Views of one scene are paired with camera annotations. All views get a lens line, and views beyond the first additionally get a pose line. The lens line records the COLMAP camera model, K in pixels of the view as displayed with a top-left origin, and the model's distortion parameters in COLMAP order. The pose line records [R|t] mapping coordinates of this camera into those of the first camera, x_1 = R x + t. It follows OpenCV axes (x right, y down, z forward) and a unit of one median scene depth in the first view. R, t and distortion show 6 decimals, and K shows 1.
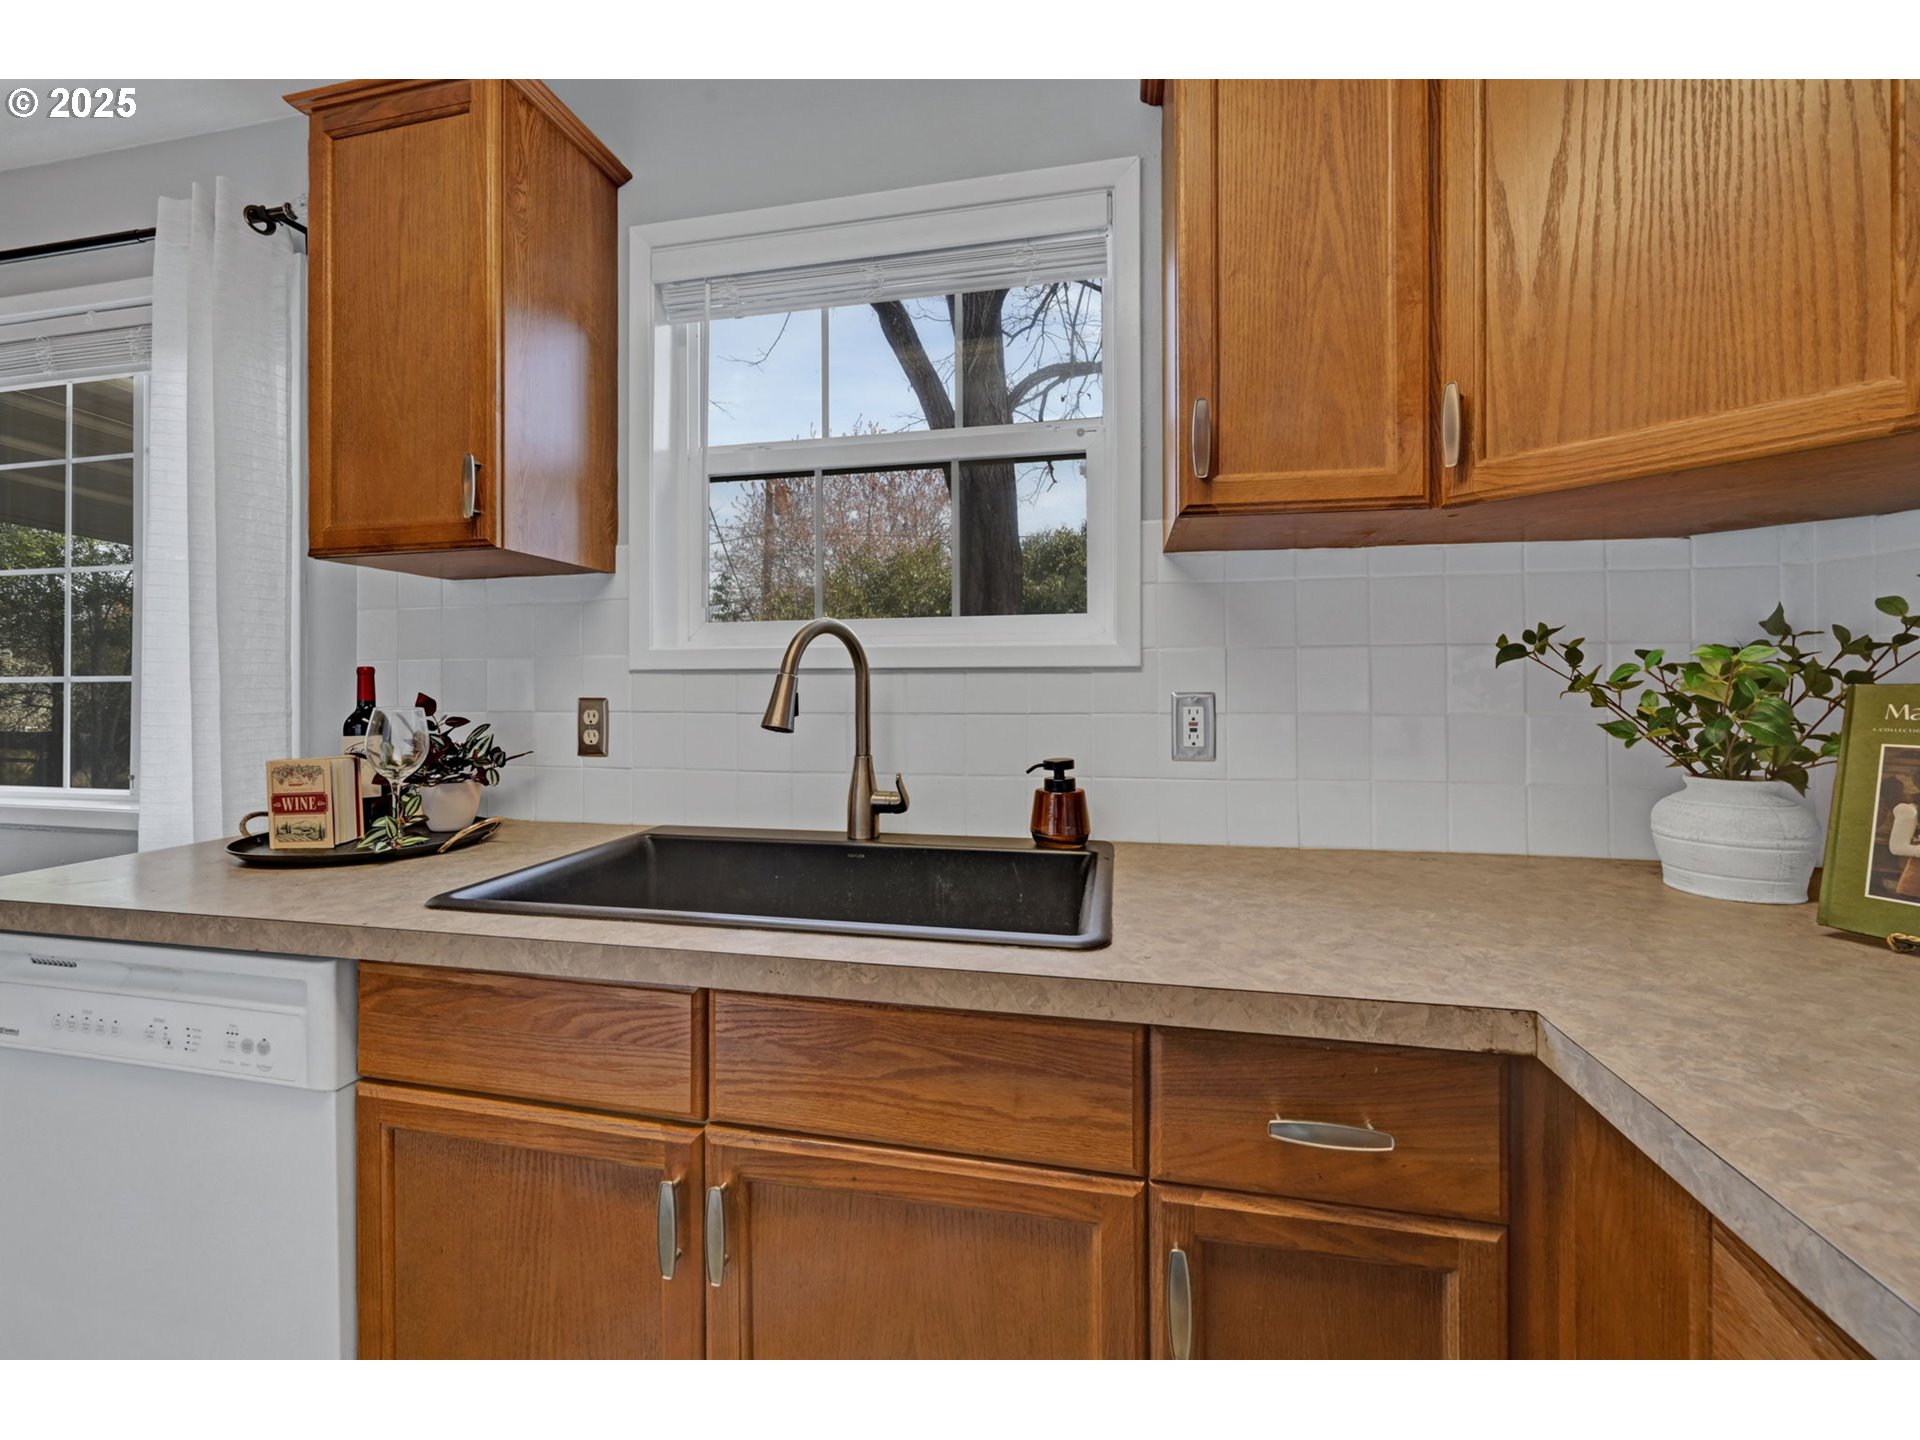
lens RADIAL K [[769.5, 0, 931.4], [0, 769.5, 695.6], [0, 0, 1]] dist [-0.002690, -0.000413]
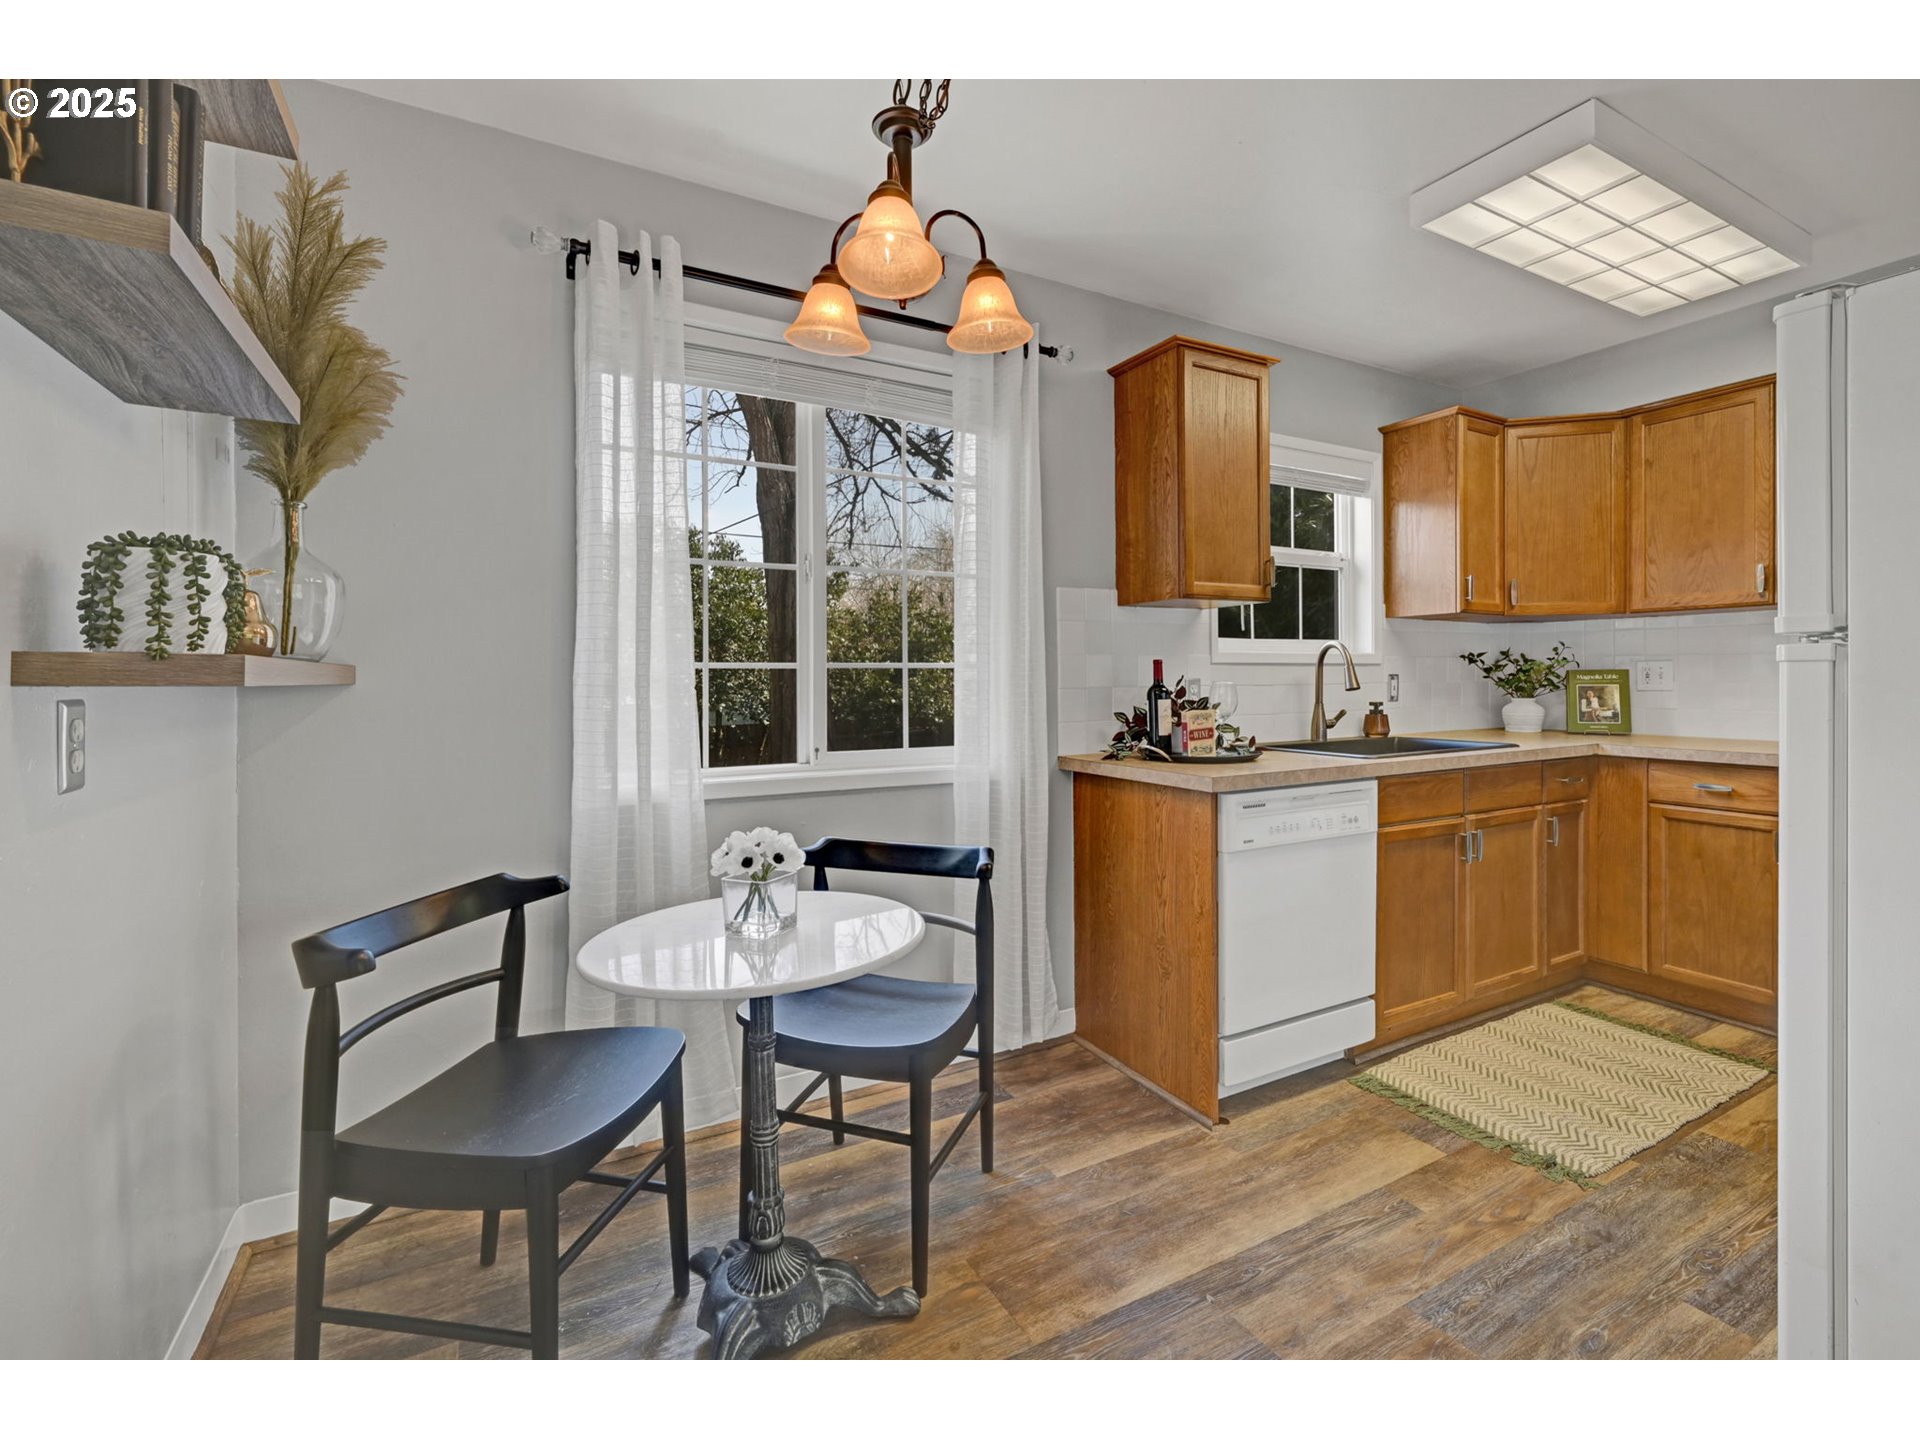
lens RADIAL K [[831.8, 0, 953.4], [0, 831.8, 680.8], [0, 0, 1]] dist [-0.002727, -0.000382]
pose [[0.765389, -0.011211, 0.643470, -2.549517], [0.006707, 0.999933, 0.009443, -0.009993], [-0.643533, -0.002911, 0.765413, -0.141488]]
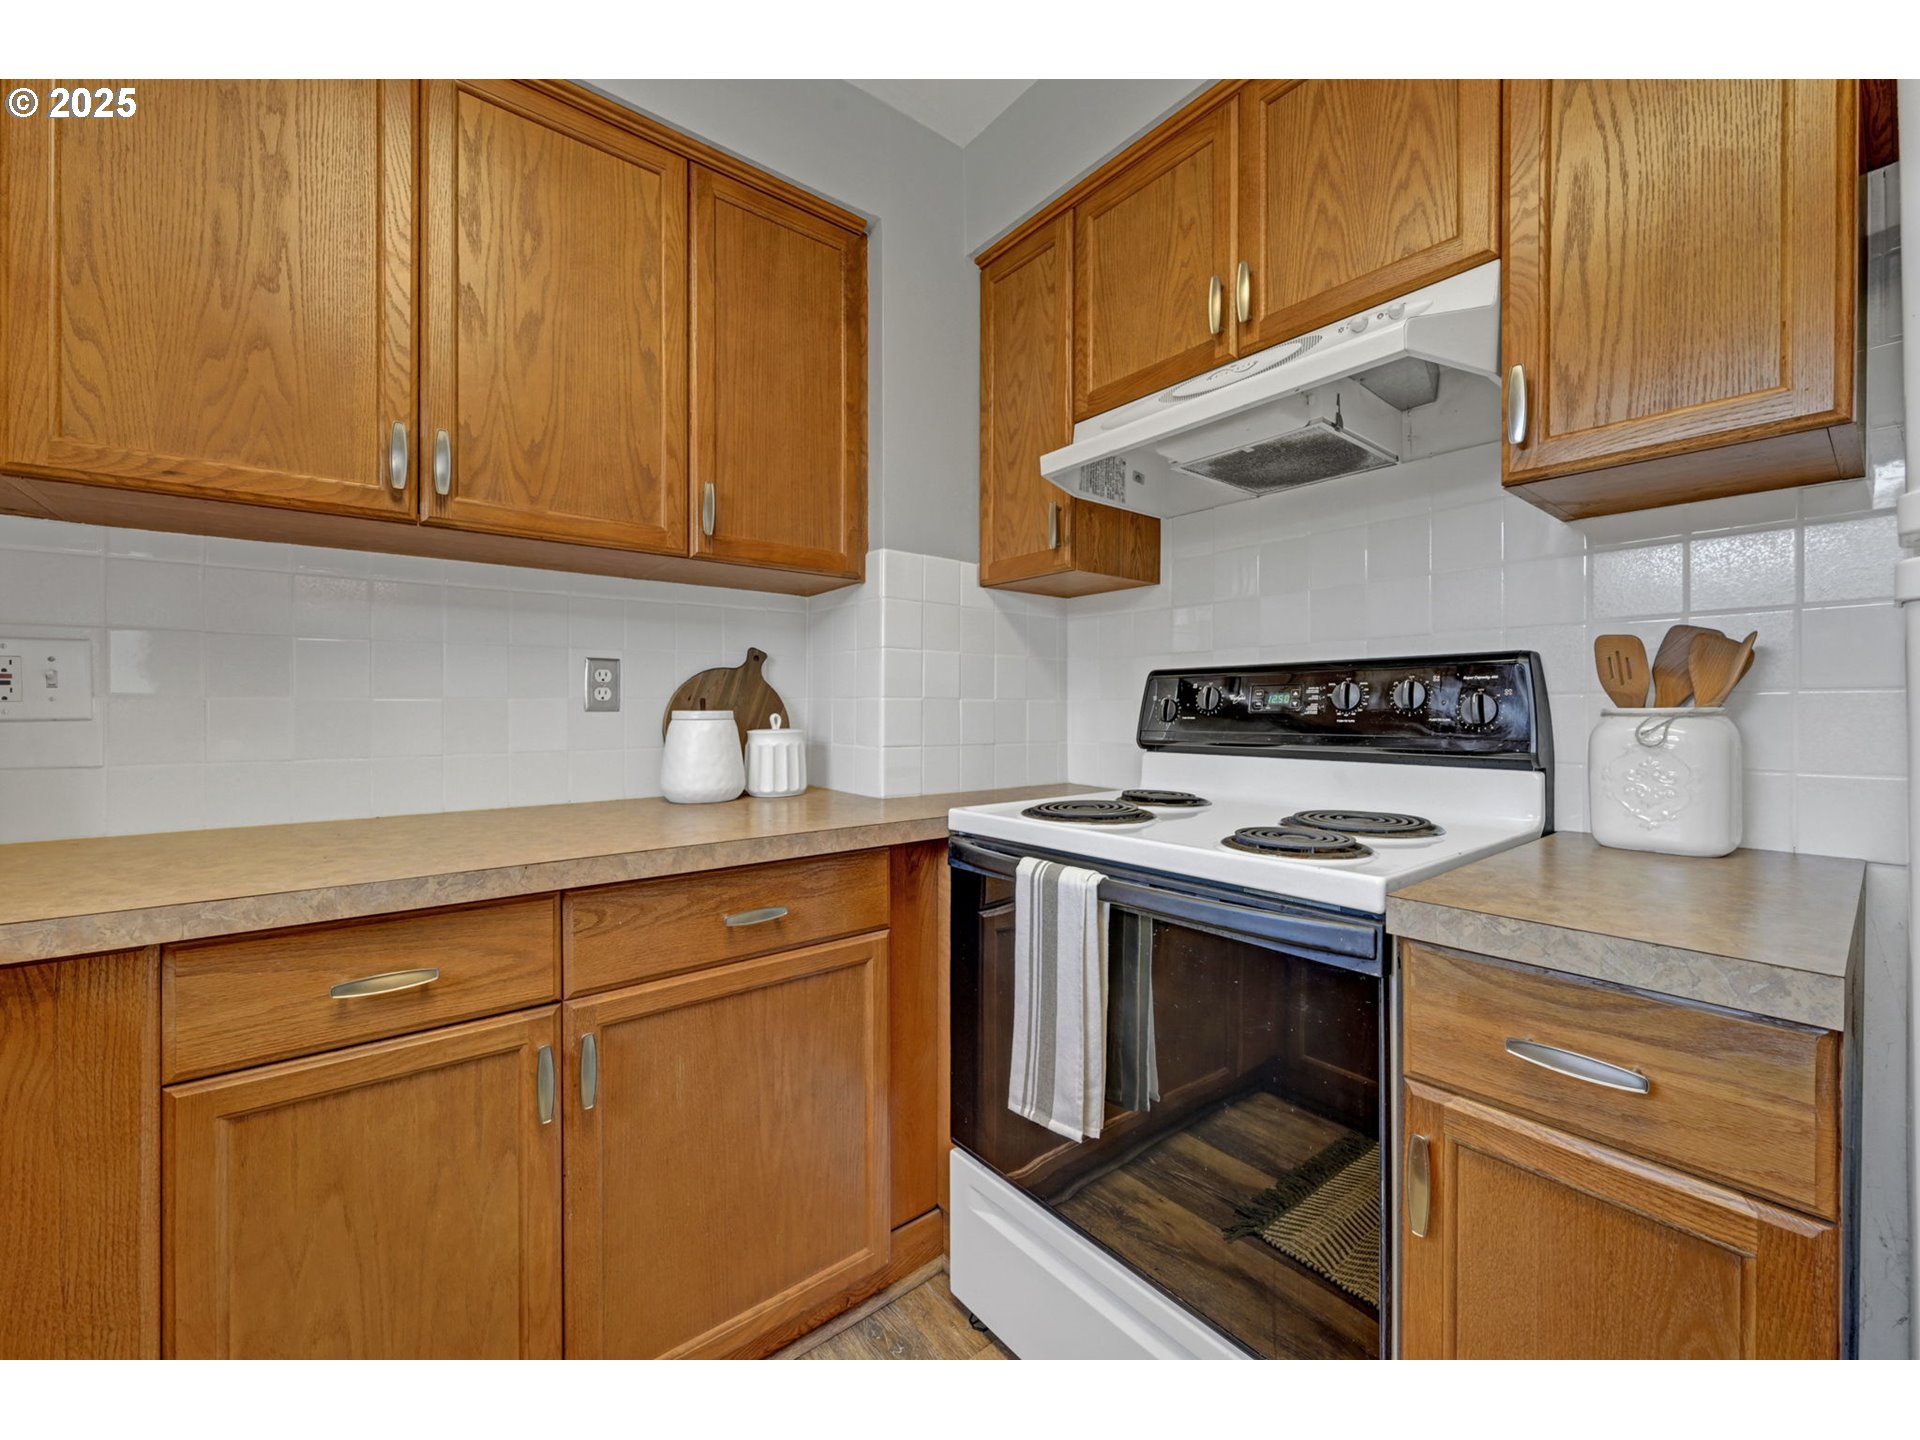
lens RADIAL K [[769.5, 0, 972.0], [0, 769.5, 710.3], [0, 0, 1]] dist [-0.002690, -0.000413]
pose [[-0.773364, -0.003713, 0.633951, -0.504120], [-0.002905, 0.999993, 0.002314, 0.045794], [-0.633955, -0.000052, -0.773370, 0.447483]]
